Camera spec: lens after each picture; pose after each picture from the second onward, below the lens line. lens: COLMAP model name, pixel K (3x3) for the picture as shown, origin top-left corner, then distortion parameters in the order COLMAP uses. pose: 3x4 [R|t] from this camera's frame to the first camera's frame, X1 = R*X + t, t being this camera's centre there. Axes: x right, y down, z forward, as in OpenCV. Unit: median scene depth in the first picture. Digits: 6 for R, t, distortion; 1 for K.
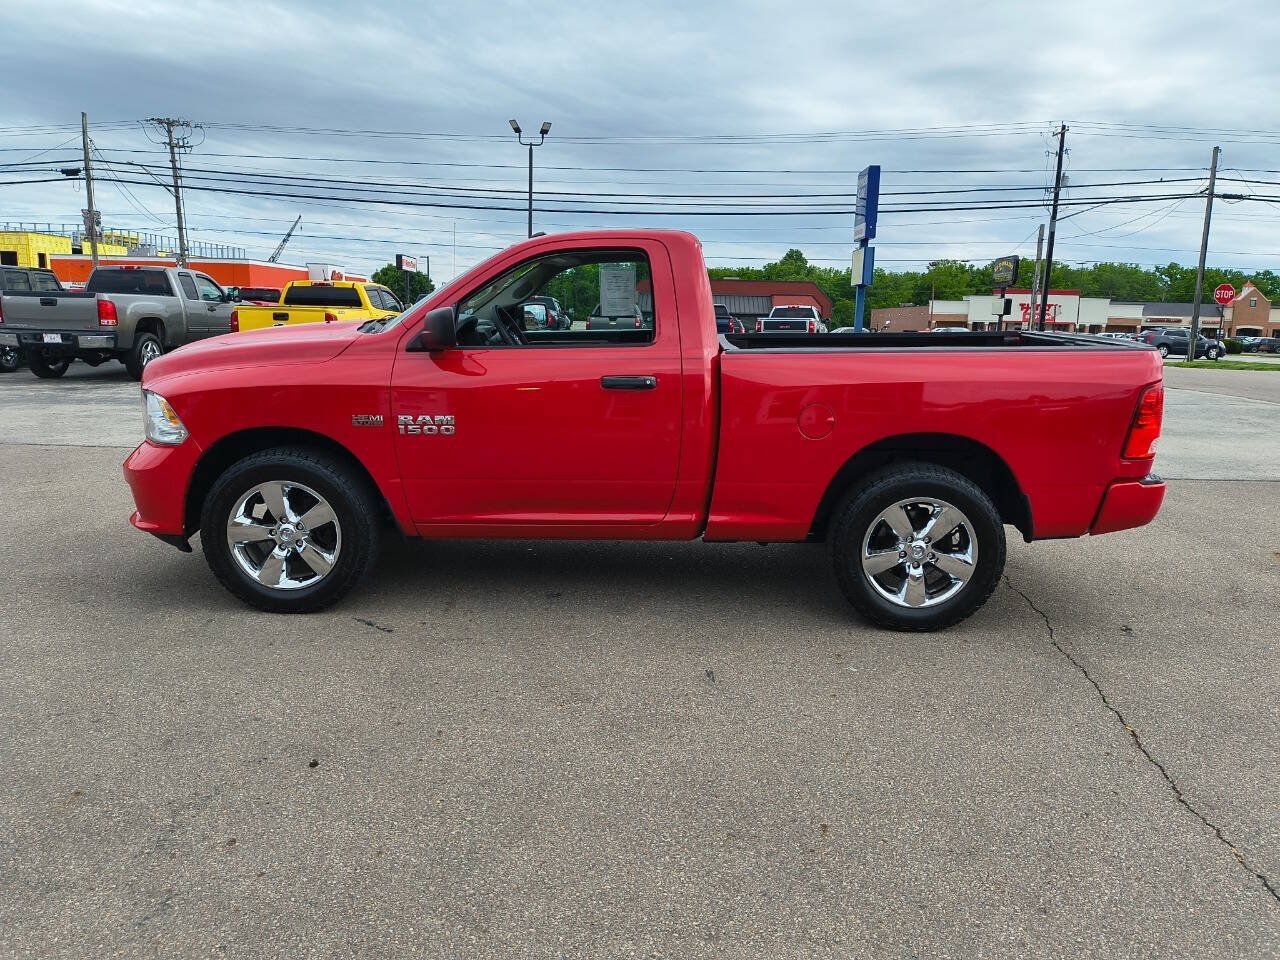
lens RADIAL K [[929.5, 0, 645.9], [0, 929.5, 483.6], [0, 0, 1]] dist [0.035509, -0.036169]
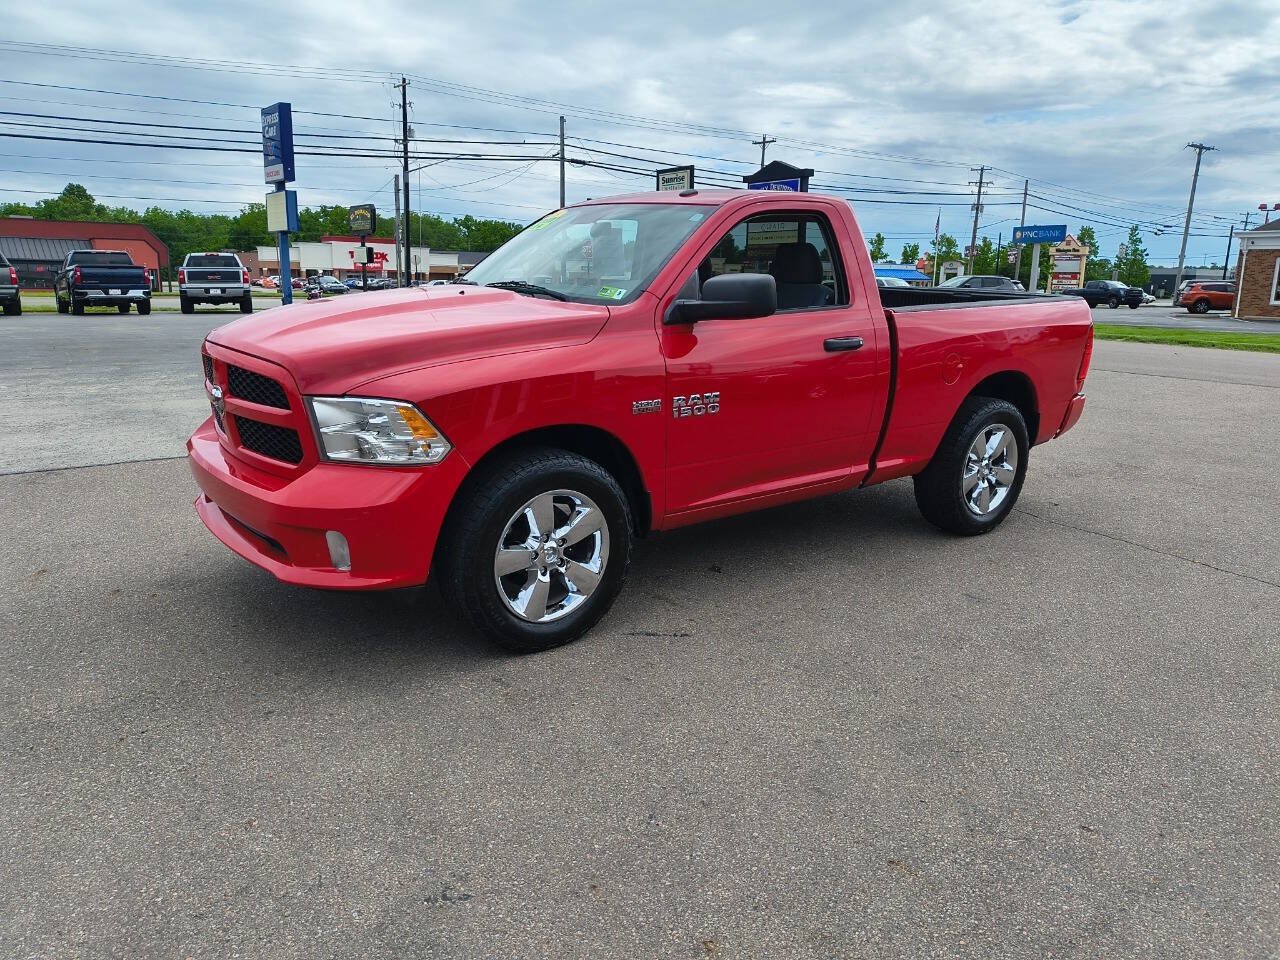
lens RADIAL K [[929.5, 0, 630.5], [0, 929.5, 491.4], [0, 0, 1]] dist [0.035509, -0.036169]
pose [[0.776285, -0.152466, 0.611666, -0.157407], [0.114184, 0.988269, 0.101425, -0.014545], [-0.619954, -0.008892, 0.784588, 0.060001]]
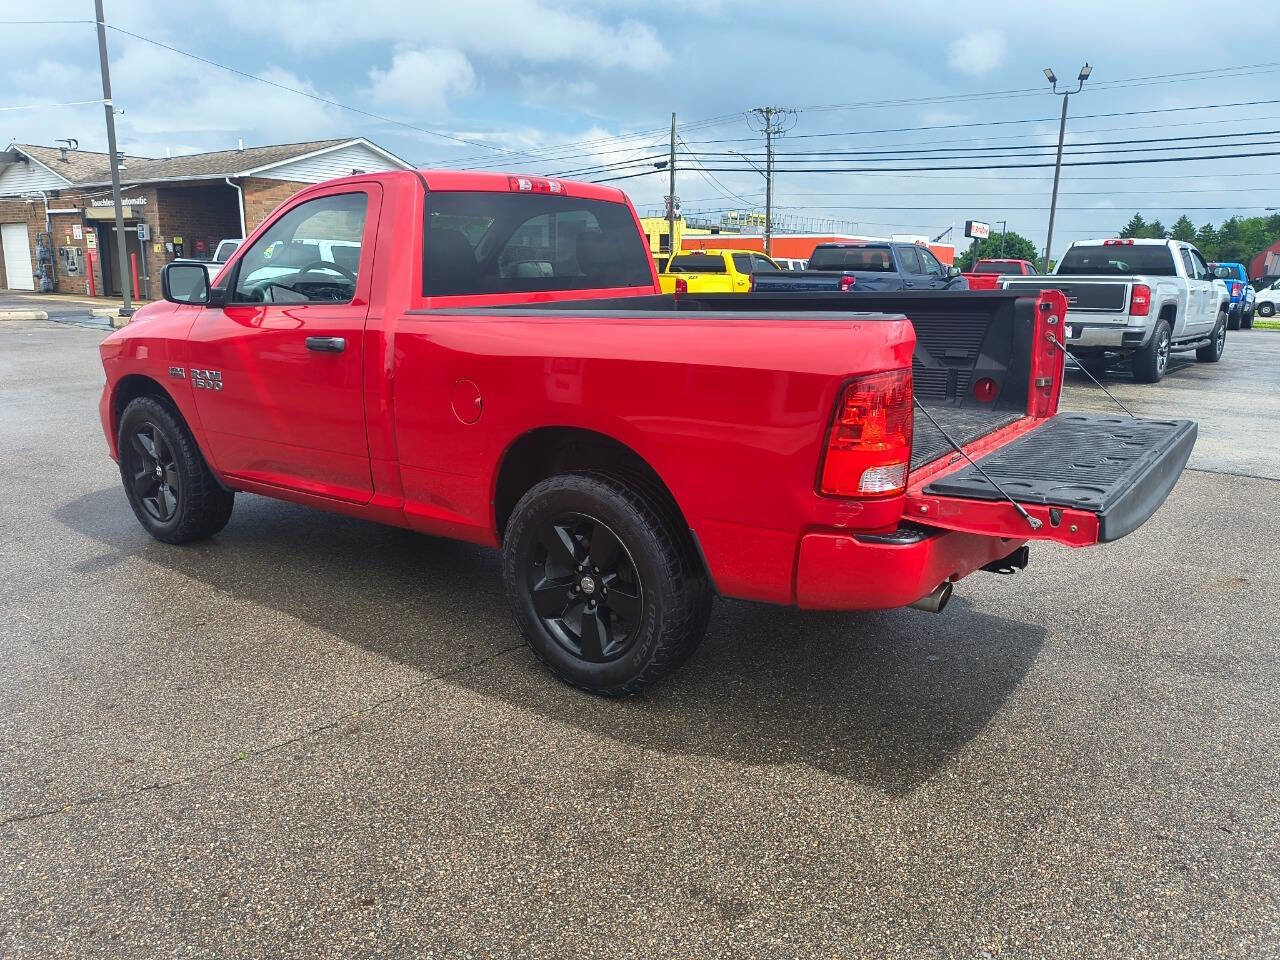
lens RADIAL K [[929.5, 0, 658.8], [0, 929.5, 468.7], [0, 0, 1]] dist [0.035509, -0.036169]
pose [[0.823808, 0.107151, -0.556650, 0.139925], [-0.099062, 0.994075, 0.044747, -0.011136], [0.558147, 0.018279, 0.829541, 0.078593]]
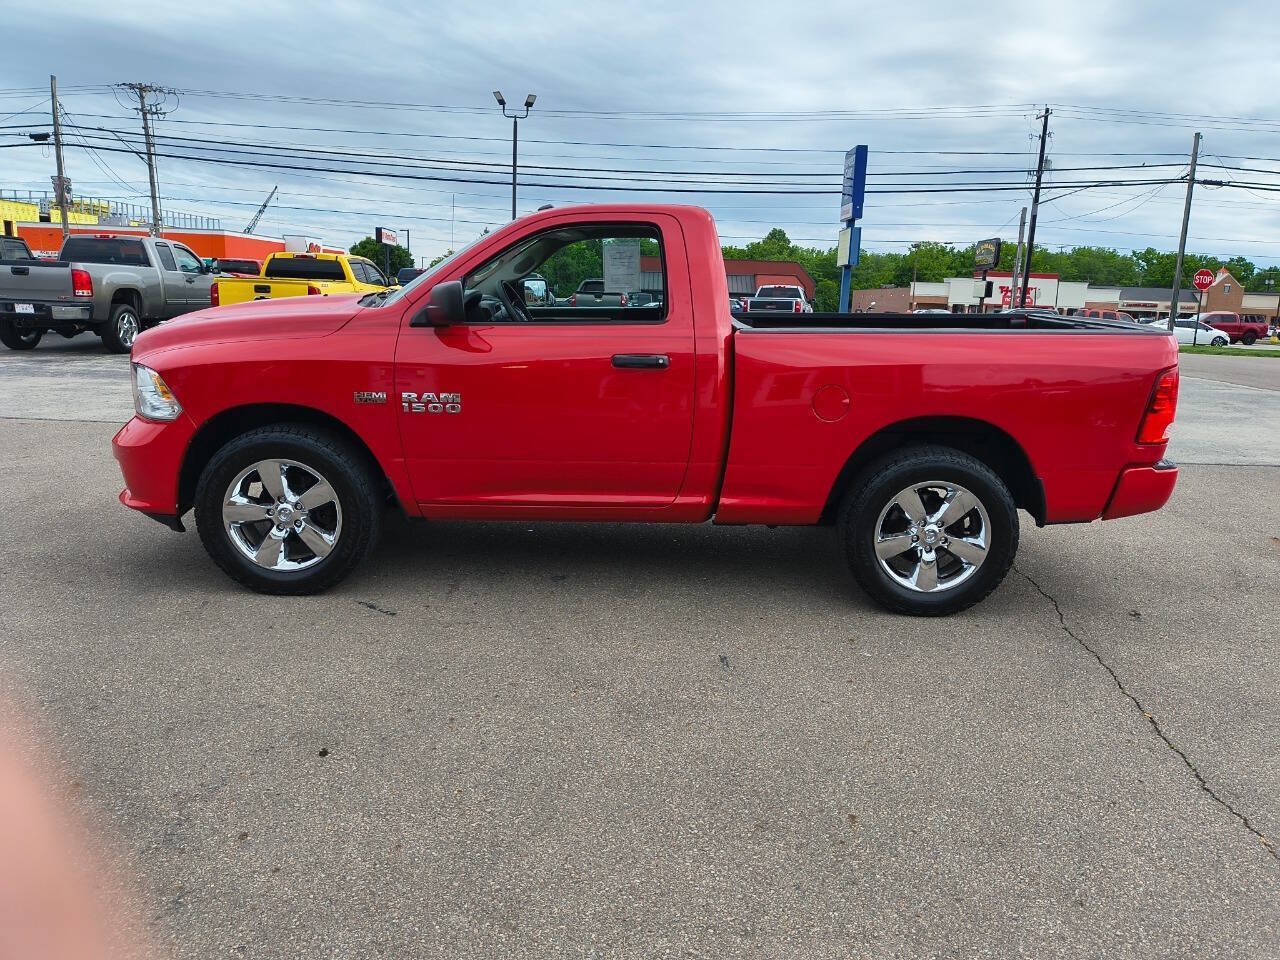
lens RADIAL K [[929.5, 0, 654.5], [0, 929.5, 481.6], [0, 0, 1]] dist [0.035509, -0.036169]
pose [[0.999510, 0.007227, 0.030452, -0.005929], [-0.007853, 0.999759, 0.020477, -0.000481], [-0.030297, -0.020706, 0.999326, 0.003819]]
